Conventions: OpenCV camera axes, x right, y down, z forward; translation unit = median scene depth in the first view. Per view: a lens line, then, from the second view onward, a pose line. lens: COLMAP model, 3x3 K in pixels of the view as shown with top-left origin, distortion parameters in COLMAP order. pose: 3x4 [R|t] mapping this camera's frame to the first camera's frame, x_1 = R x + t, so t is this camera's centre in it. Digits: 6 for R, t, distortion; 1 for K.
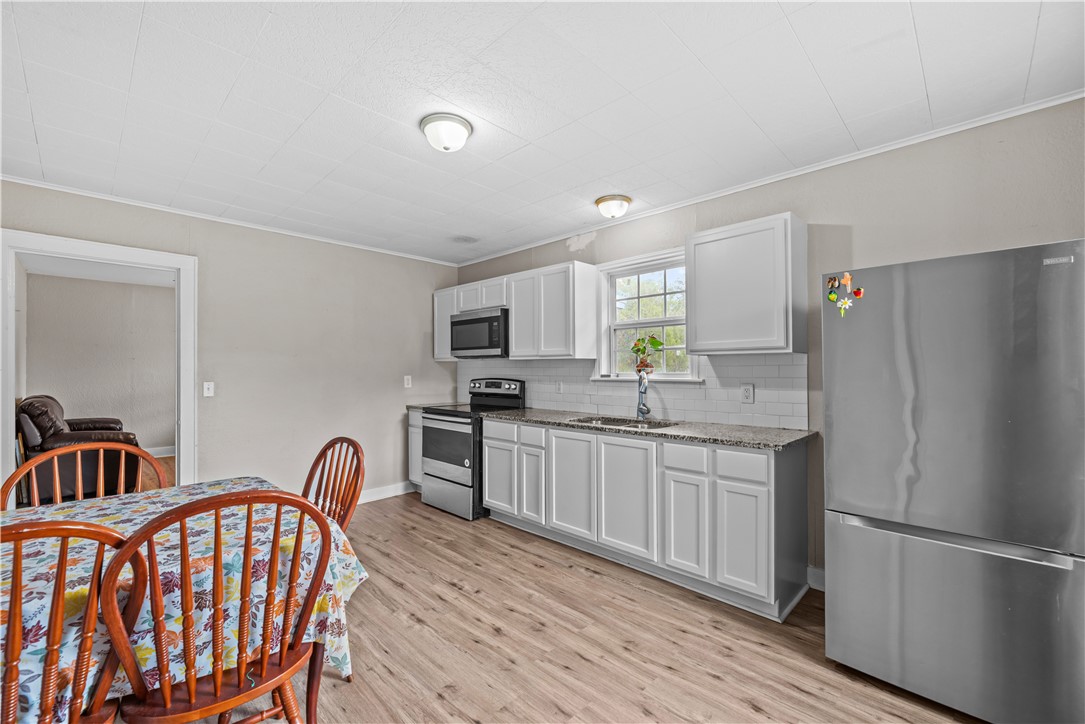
lens RADIAL K [[445.1, 0, 537.4], [0, 445.1, 367.5], [0, 0, 1]] dist [0.003241, -0.000886]
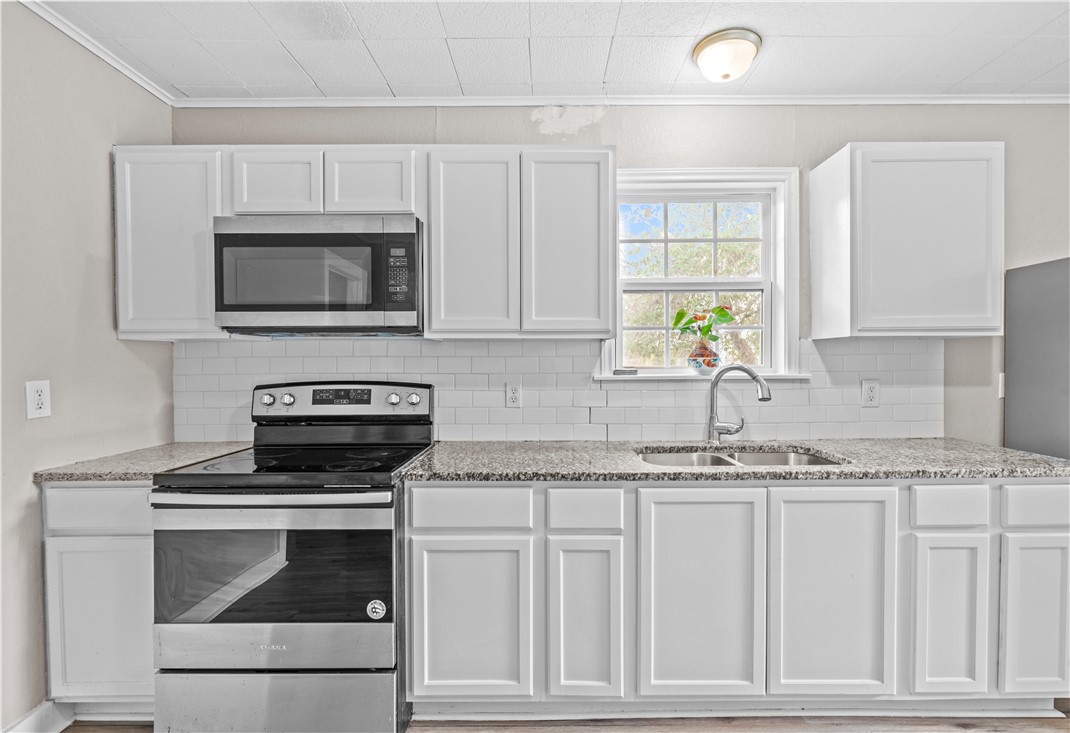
lens RADIAL K [[507.8, 0, 545.6], [0, 507.8, 366.8], [0, 0, 1]] dist [-0.001184, -0.000984]
pose [[0.714832, -0.007986, 0.699251, -0.356775], [0.000011, 0.999935, 0.011410, 0.005100], [-0.699296, -0.008149, 0.714785, 0.602265]]
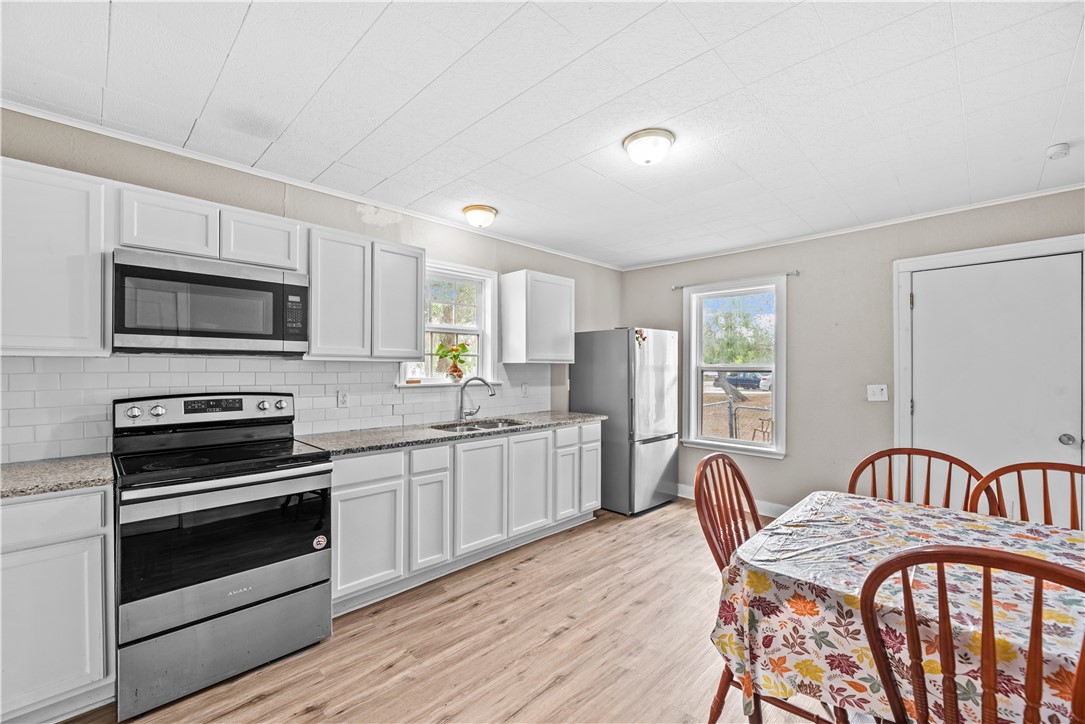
lens RADIAL K [[445.1, 0, 528.9], [0, 445.1, 367.4], [0, 0, 1]] dist [0.003241, -0.000886]
pose [[0.030803, 0.003748, 0.999518, -0.724869], [-0.005921, 0.999976, -0.003568, -0.007903], [-0.999508, -0.005808, 0.030824, 0.724997]]
